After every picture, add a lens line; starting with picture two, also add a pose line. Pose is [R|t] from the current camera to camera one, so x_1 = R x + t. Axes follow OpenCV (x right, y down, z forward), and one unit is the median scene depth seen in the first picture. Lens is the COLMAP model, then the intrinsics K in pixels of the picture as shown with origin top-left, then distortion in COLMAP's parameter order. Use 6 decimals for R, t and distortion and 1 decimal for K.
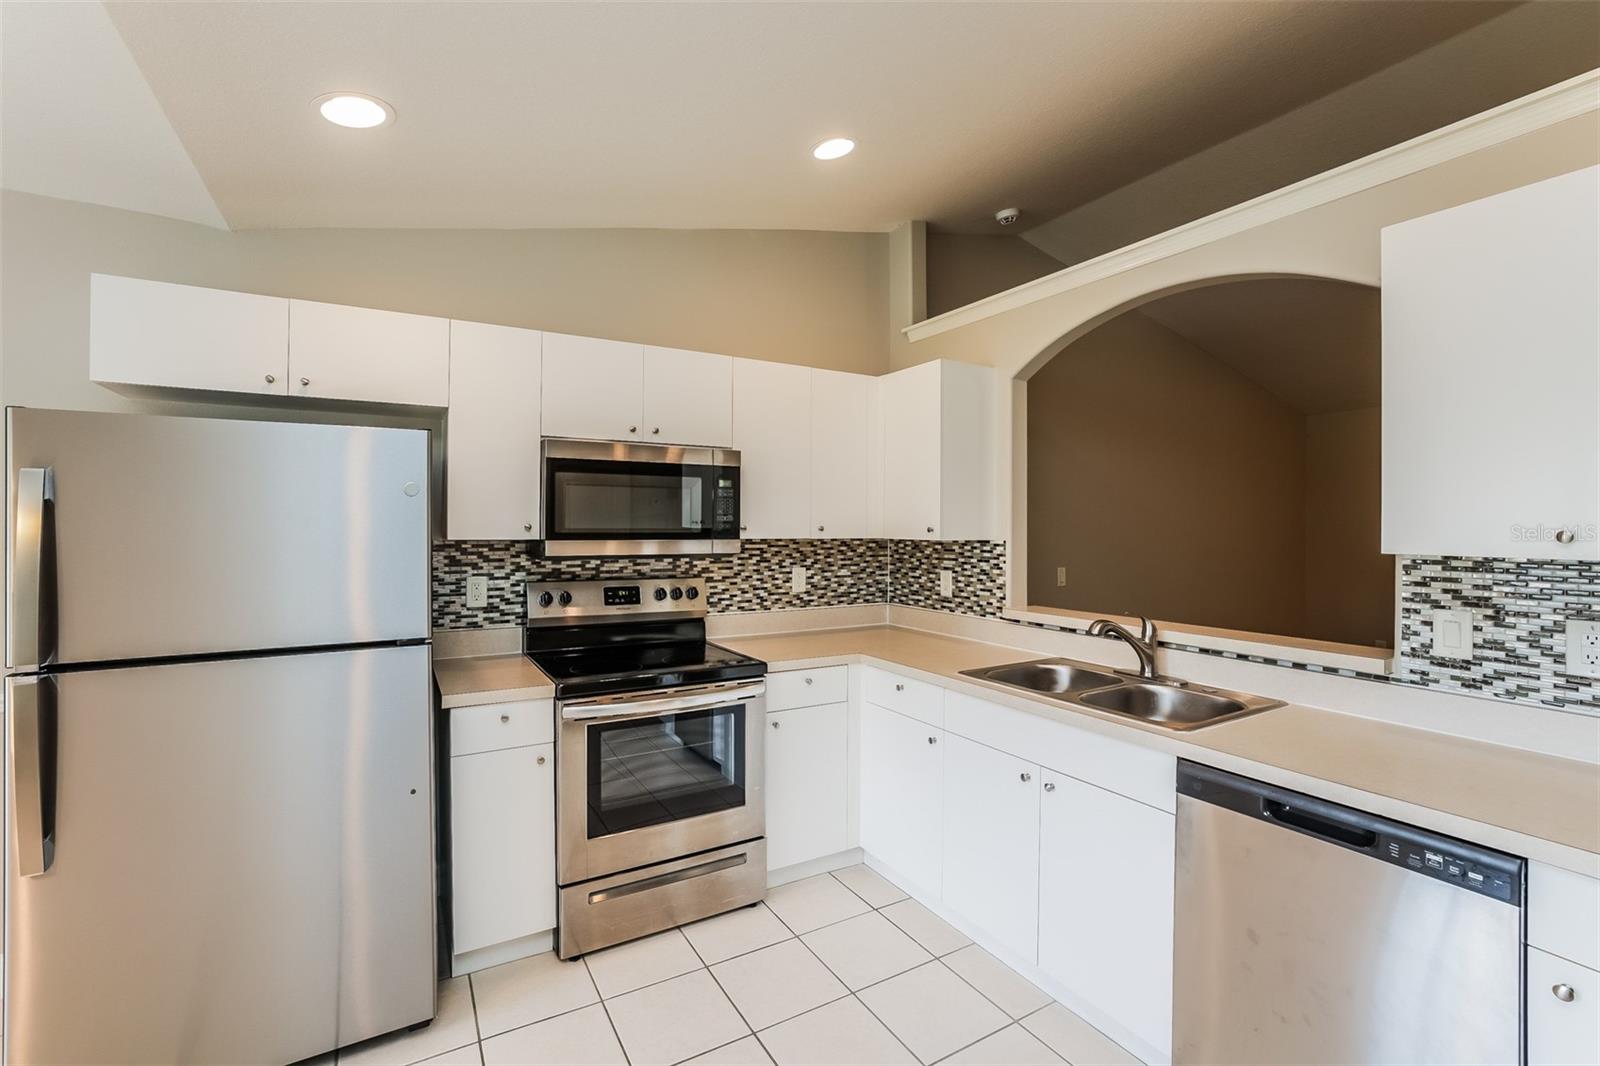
lens RADIAL K [[697.0, 0, 801.7], [0, 697.0, 527.6], [0, 0, 1]] dist [-0.019529, 0.002504]
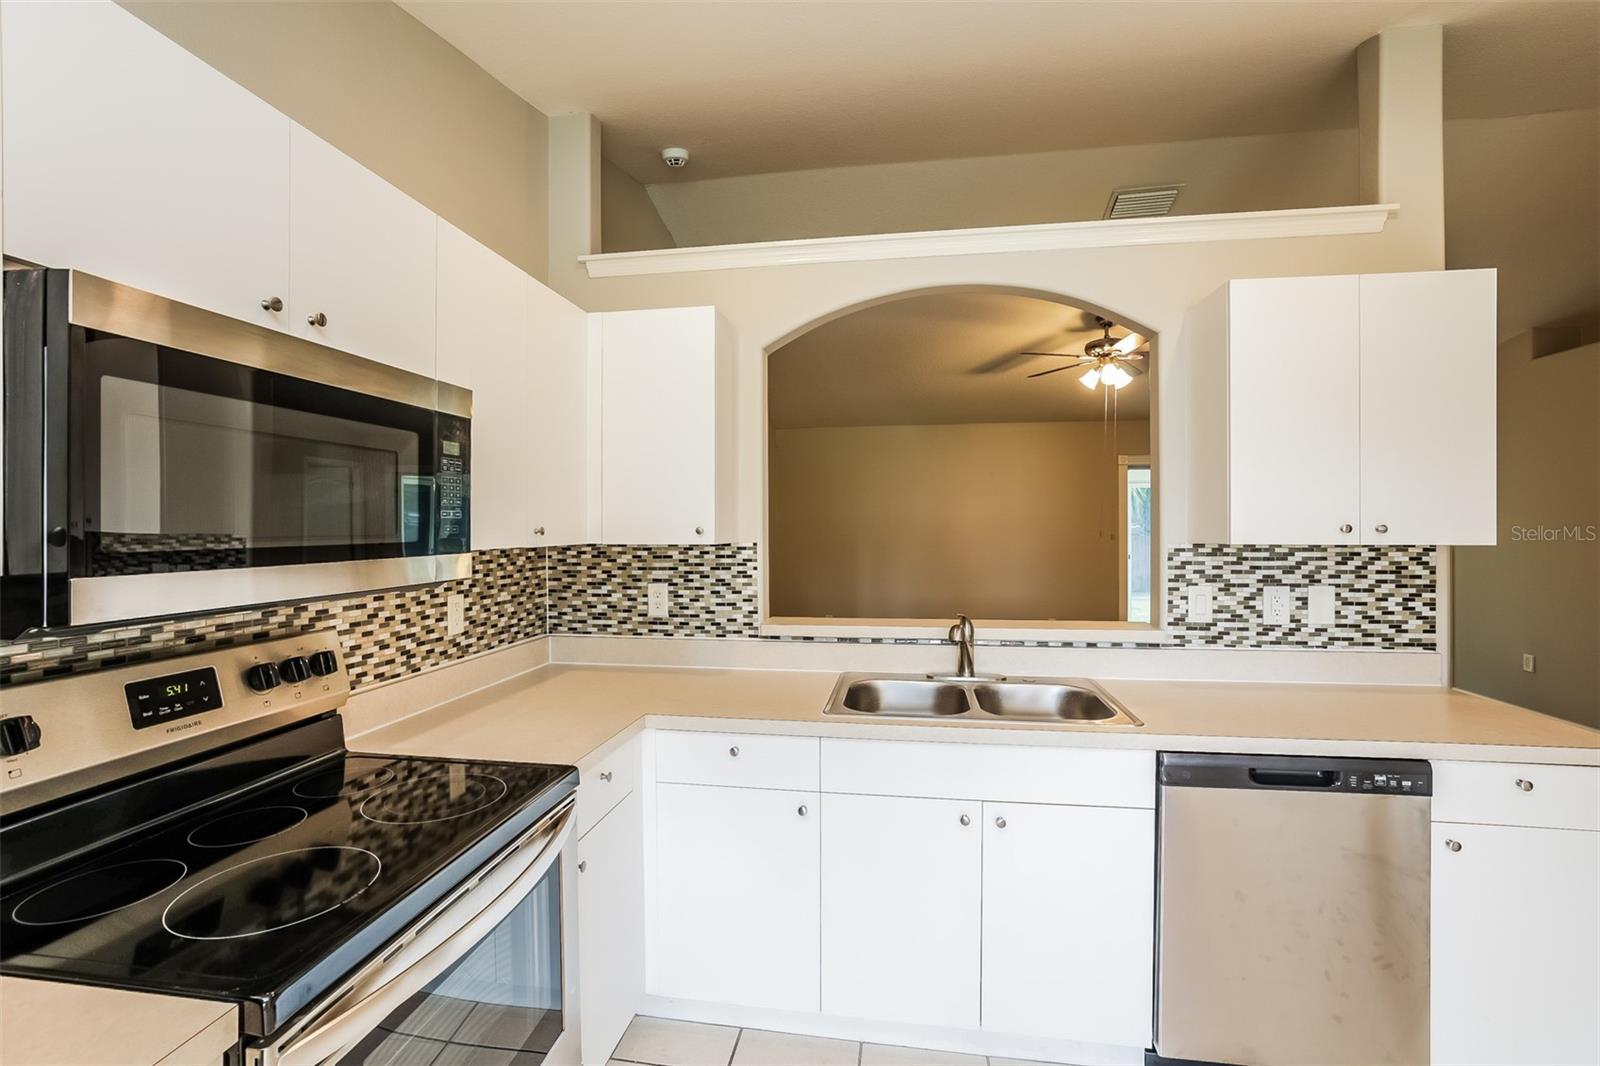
lens RADIAL K [[697.0, 0, 800.7], [0, 697.0, 532.8], [0, 0, 1]] dist [-0.019529, 0.002504]
pose [[0.639705, -0.014881, 0.768477, -0.315750], [0.009428, 0.999889, 0.011514, -0.002097], [-0.768563, -0.000120, 0.639774, 0.420944]]
